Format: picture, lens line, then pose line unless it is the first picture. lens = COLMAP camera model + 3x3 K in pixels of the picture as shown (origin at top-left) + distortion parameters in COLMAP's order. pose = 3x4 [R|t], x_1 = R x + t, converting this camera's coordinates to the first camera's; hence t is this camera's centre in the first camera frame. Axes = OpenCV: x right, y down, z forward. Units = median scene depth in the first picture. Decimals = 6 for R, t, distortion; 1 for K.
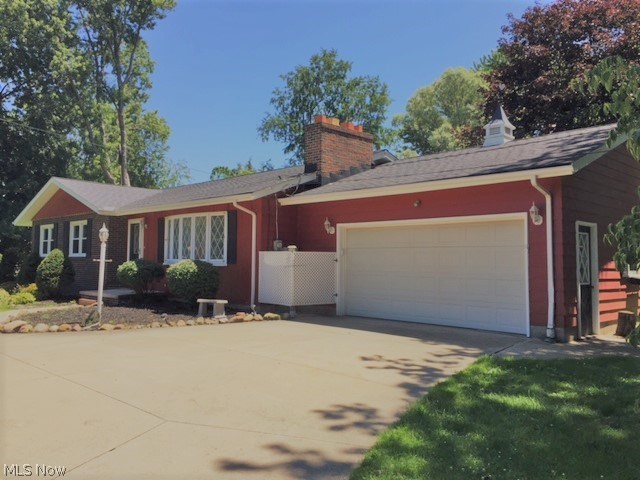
lens RADIAL K [[544.4, 0, 319.3], [0, 544.4, 235.3], [0, 0, 1]] dist [0.088562, -0.114907]
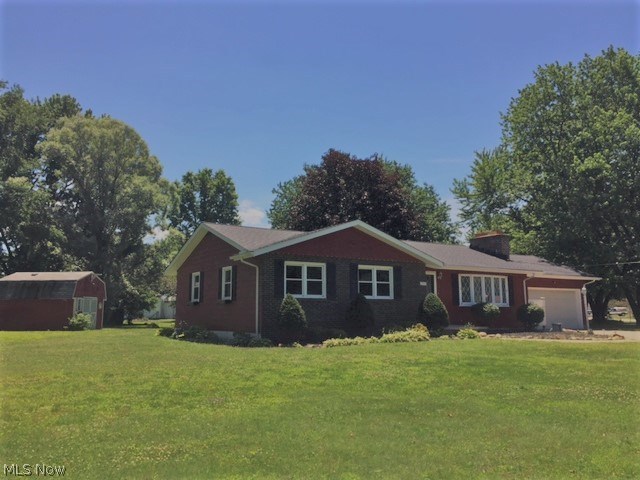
lens RADIAL K [[544.4, 0, 319.3], [0, 544.4, 235.3], [0, 0, 1]] dist [0.088562, -0.114907]
pose [[0.214570, 0.122462, 0.969001, -1.962430], [-0.045896, 0.992277, -0.115240, 0.055997], [-0.975630, -0.019746, 0.218533, 1.144730]]
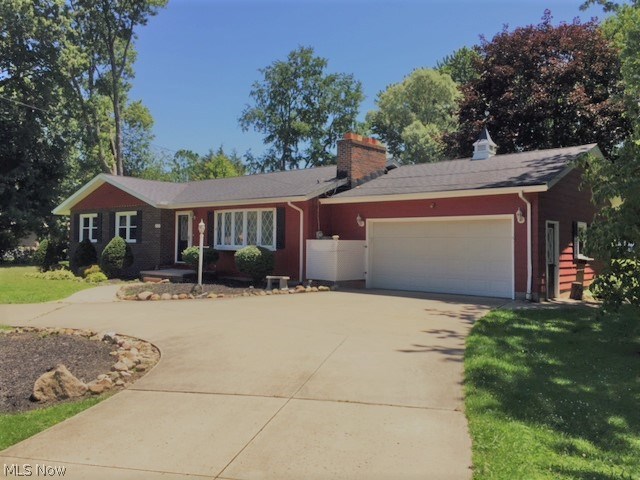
lens RADIAL K [[544.4, 0, 319.3], [0, 544.4, 235.3], [0, 0, 1]] dist [0.088562, -0.114907]
pose [[0.996107, 0.001317, 0.088138, -0.170535], [-0.004195, 0.999463, 0.032485, -0.020434], [-0.088048, -0.032728, 0.995578, -0.260946]]
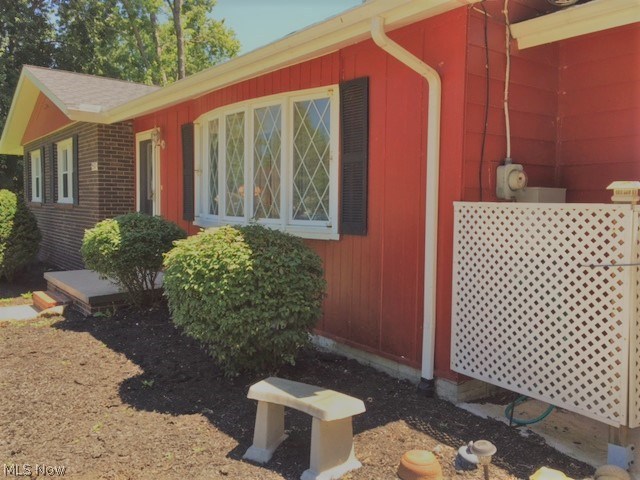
lens RADIAL K [[544.4, 0, 319.3], [0, 544.4, 235.3], [0, 0, 1]] dist [0.088562, -0.114907]
pose [[0.990032, 0.012047, -0.140328, -0.123696], [0.003273, 0.994099, 0.108428, 0.013220], [0.140807, -0.107806, 0.984150, 0.608051]]
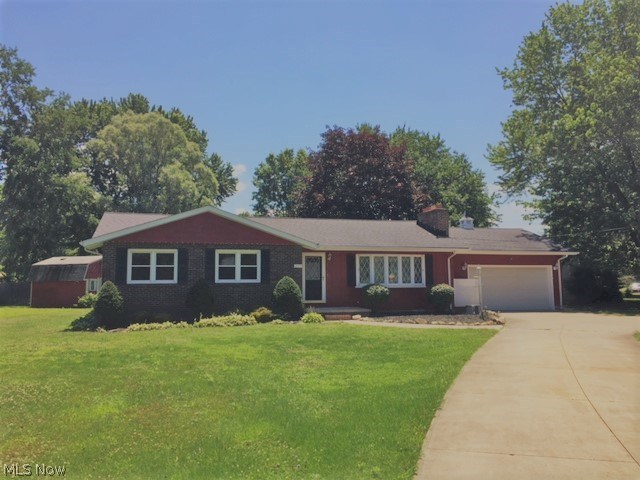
lens RADIAL K [[544.4, 0, 319.3], [0, 544.4, 235.3], [0, 0, 1]] dist [0.088562, -0.114907]
pose [[0.478952, 0.063400, 0.875549, -1.702759], [-0.032101, 0.997986, -0.054705, -0.001235], [-0.877254, -0.001905, 0.480023, 0.449642]]
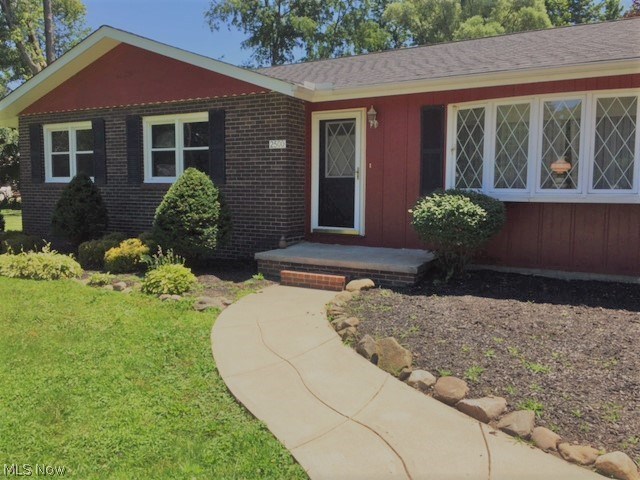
lens RADIAL K [[544.4, 0, 319.3], [0, 544.4, 235.3], [0, 0, 1]] dist [0.088562, -0.114907]
pose [[0.965965, -0.028230, 0.257129, -0.575920], [-0.008393, 0.990083, 0.140232, 0.017240], [-0.258538, -0.137617, 0.956148, 0.585863]]
